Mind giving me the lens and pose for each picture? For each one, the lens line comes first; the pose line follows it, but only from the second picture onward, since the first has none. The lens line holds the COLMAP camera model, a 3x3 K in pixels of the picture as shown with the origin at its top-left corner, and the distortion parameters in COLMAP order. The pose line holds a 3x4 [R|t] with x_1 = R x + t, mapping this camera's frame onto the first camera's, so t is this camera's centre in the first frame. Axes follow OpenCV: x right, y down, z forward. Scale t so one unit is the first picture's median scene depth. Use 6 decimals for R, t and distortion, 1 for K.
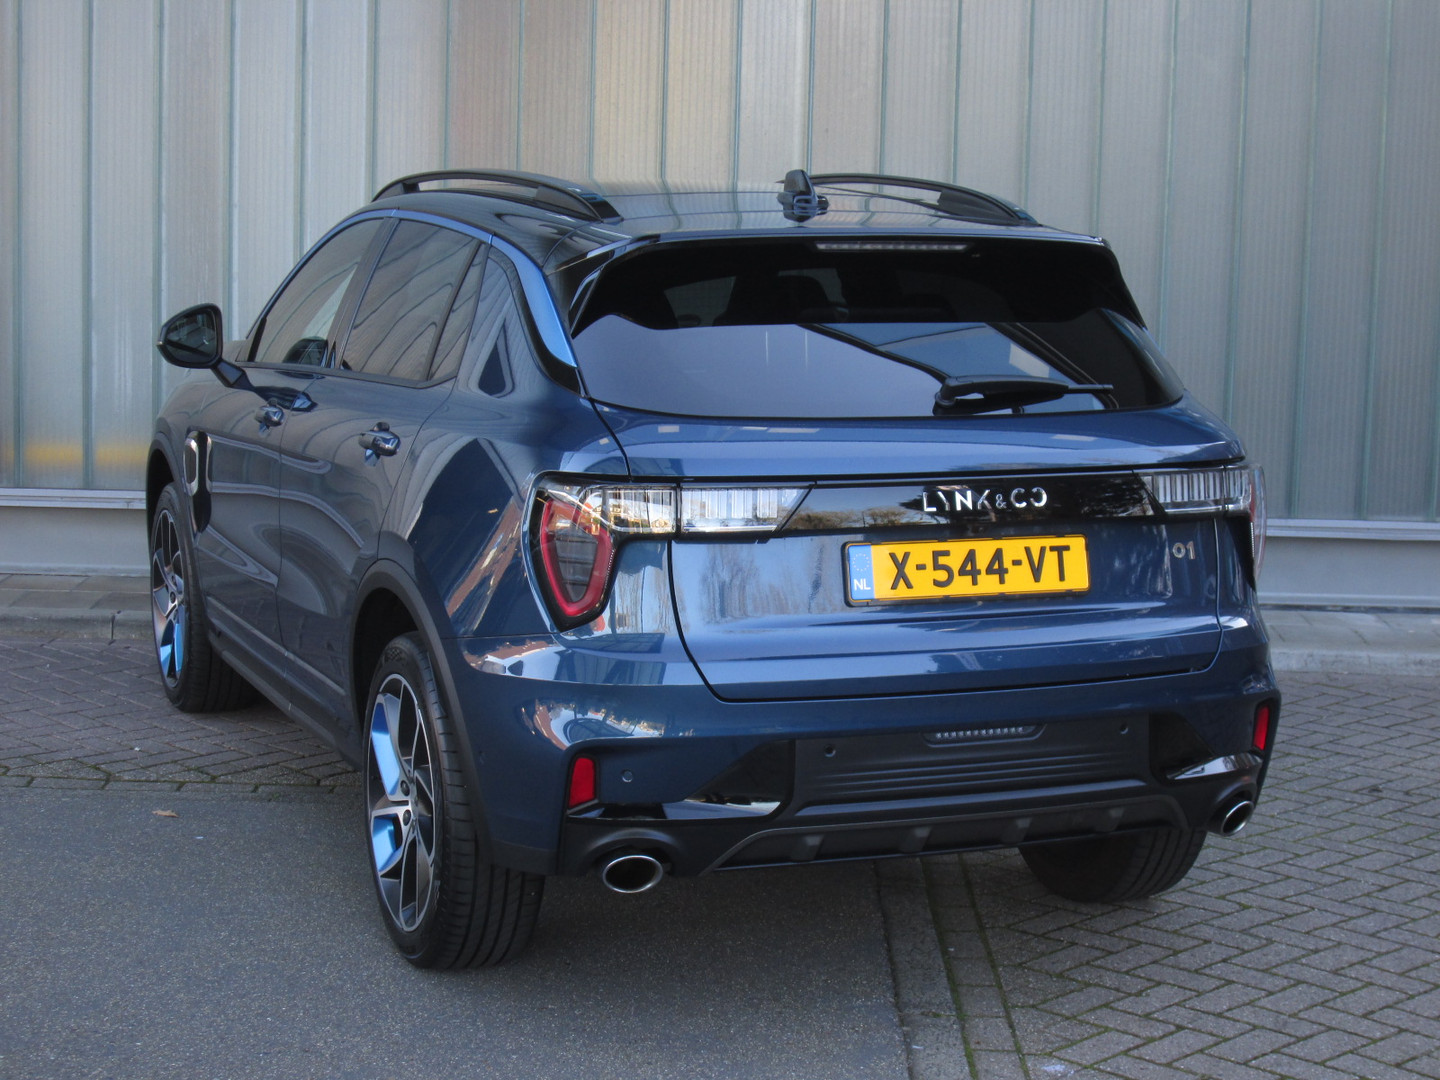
lens RADIAL K [[2778.4, 0, 715.8], [0, 2778.4, 535.4], [0, 0, 1]] dist [-0.179563, 0.000000]
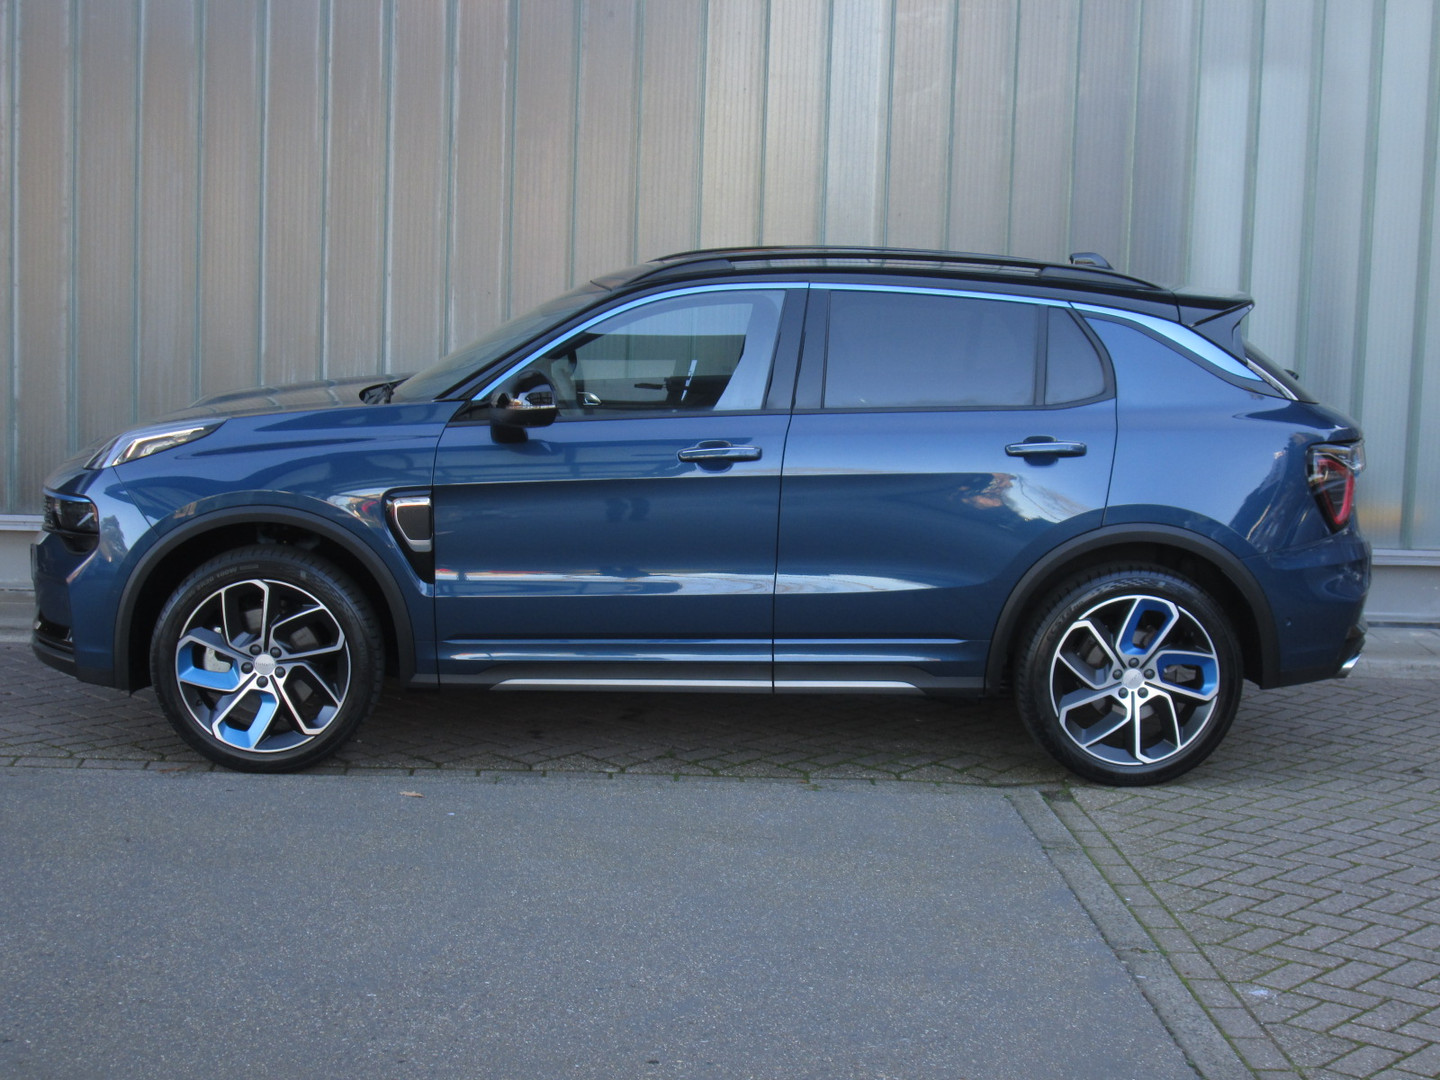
lens RADIAL K [[2439.3, 0, 728.7], [0, 2439.3, 547.1], [0, 0, 1]] dist [-0.116003, 0.000000]
pose [[0.998756, 0.001230, 0.049854, -0.110361], [-0.000690, 0.999941, -0.010842, 0.007396], [-0.049865, 0.010794, 0.998698, -0.029729]]
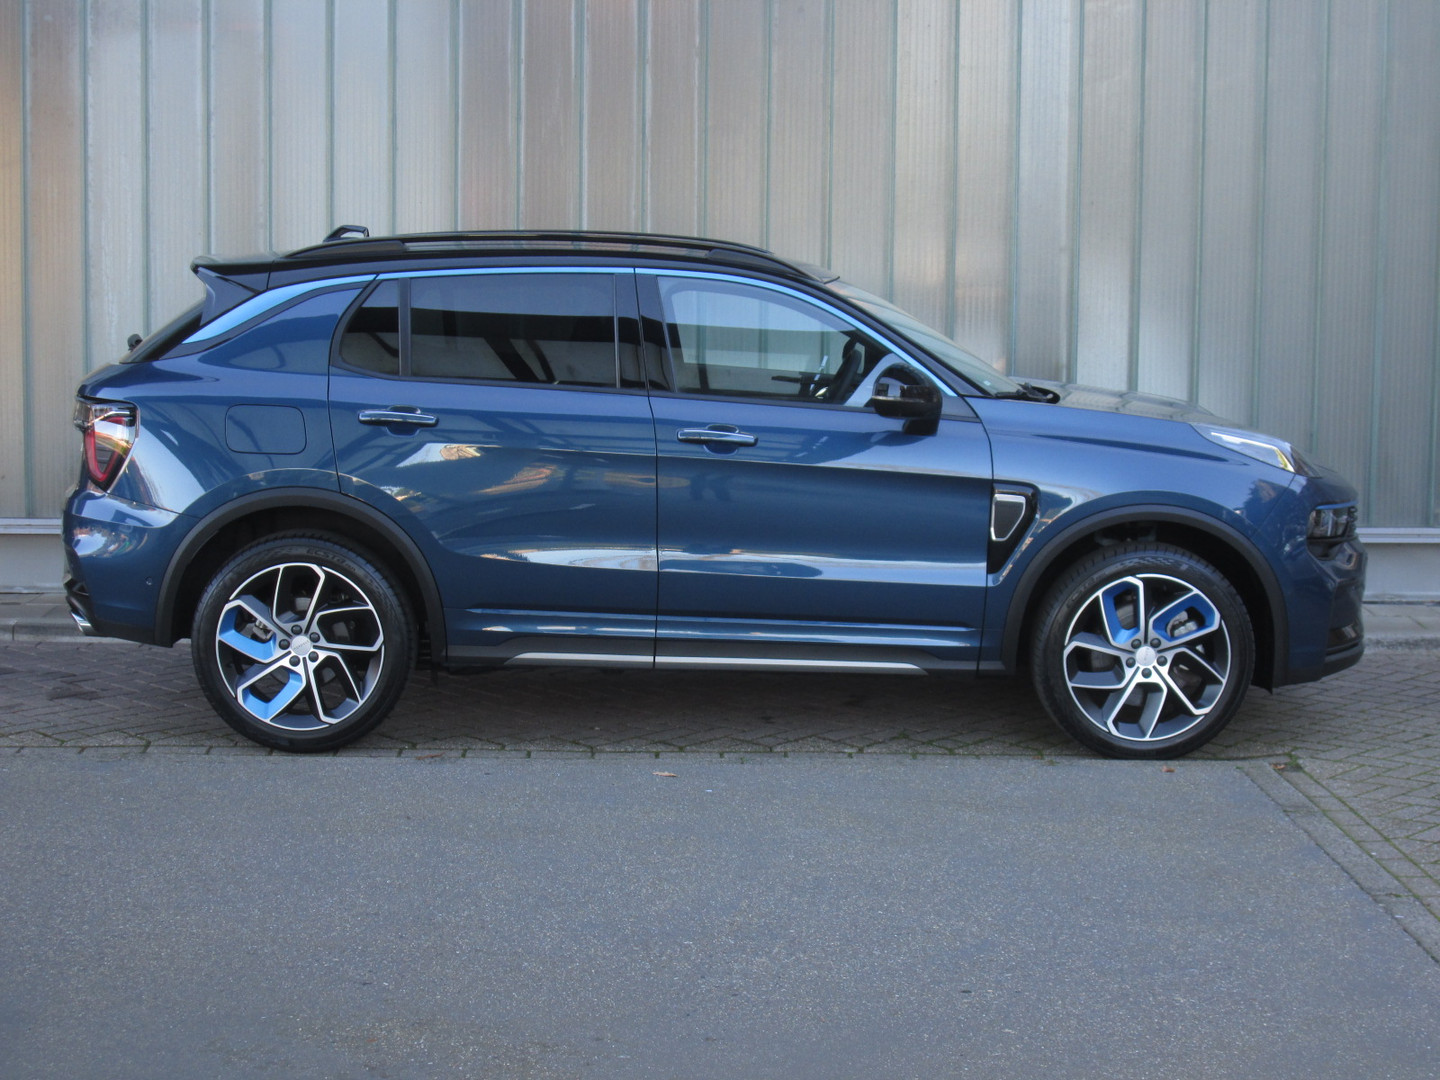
lens RADIAL K [[2651.1, 0, 715.7], [0, 2651.1, 537.3], [0, 0, 1]] dist [-0.165294, 0.000000]
pose [[0.999806, -0.016666, 0.010521, -0.176507], [0.016885, 0.999635, -0.021078, 0.021139], [-0.010166, 0.021251, 0.999722, -0.145492]]
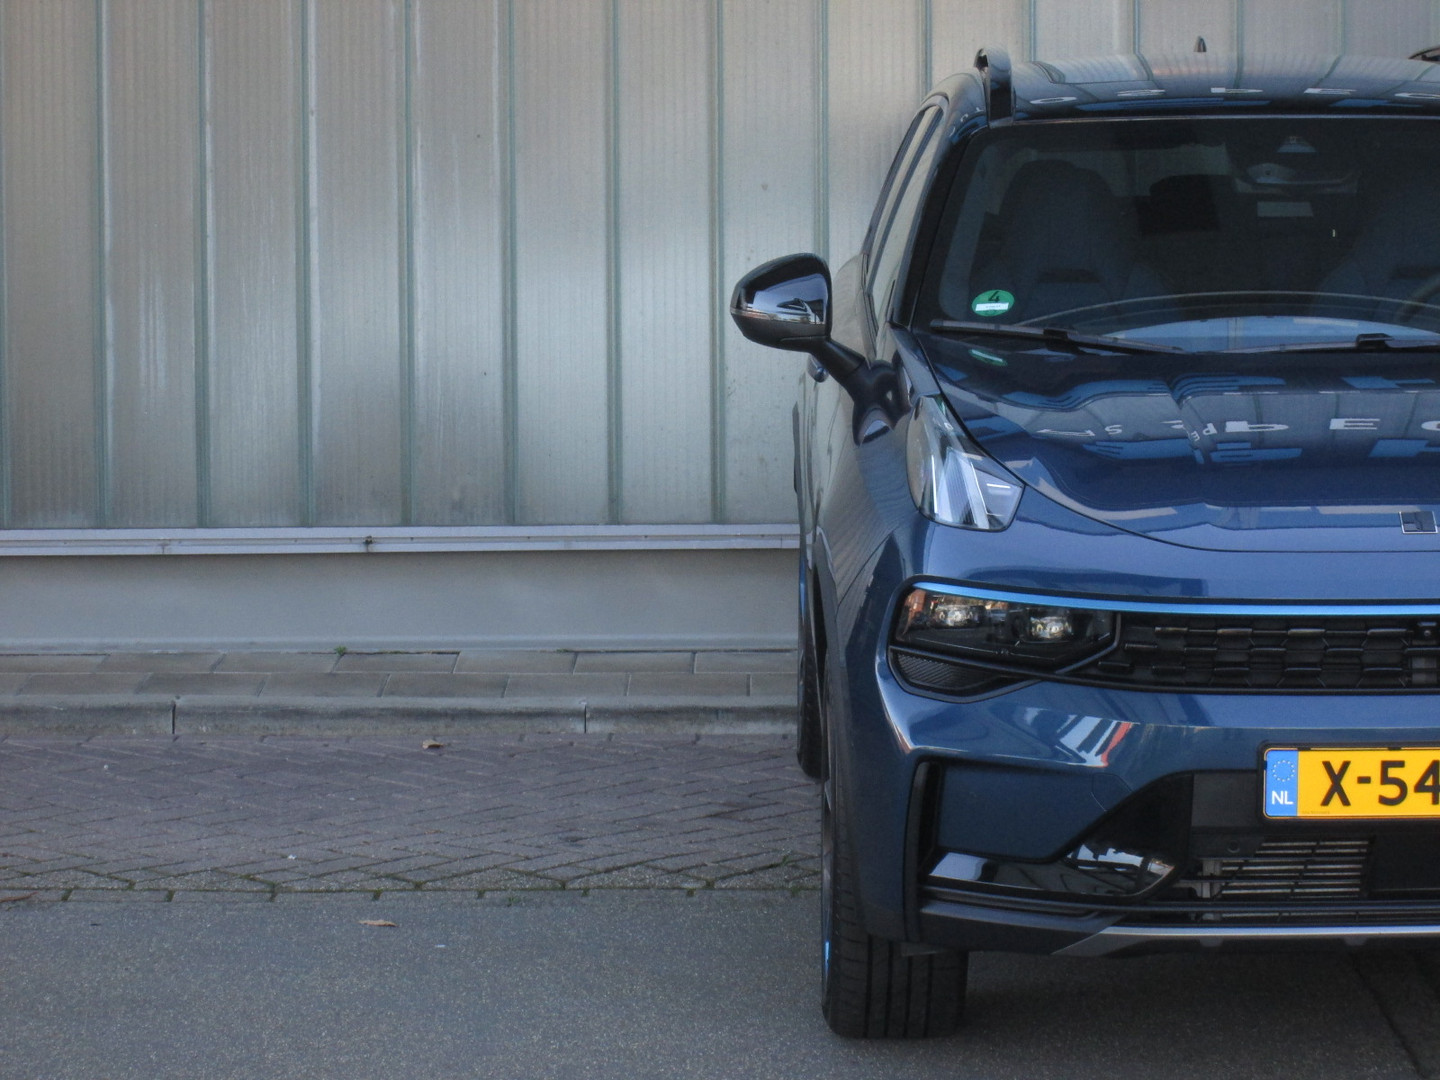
lens RADIAL K [[4945.1, 0, 717.8], [0, 4945.1, 544.2], [0, 0, 1]] dist [-0.412874, 0.000000]
pose [[0.999510, -0.030870, -0.005090, -0.092276], [0.030703, 0.999076, -0.030068, 0.039127], [0.006013, 0.029897, 0.999535, -0.308965]]
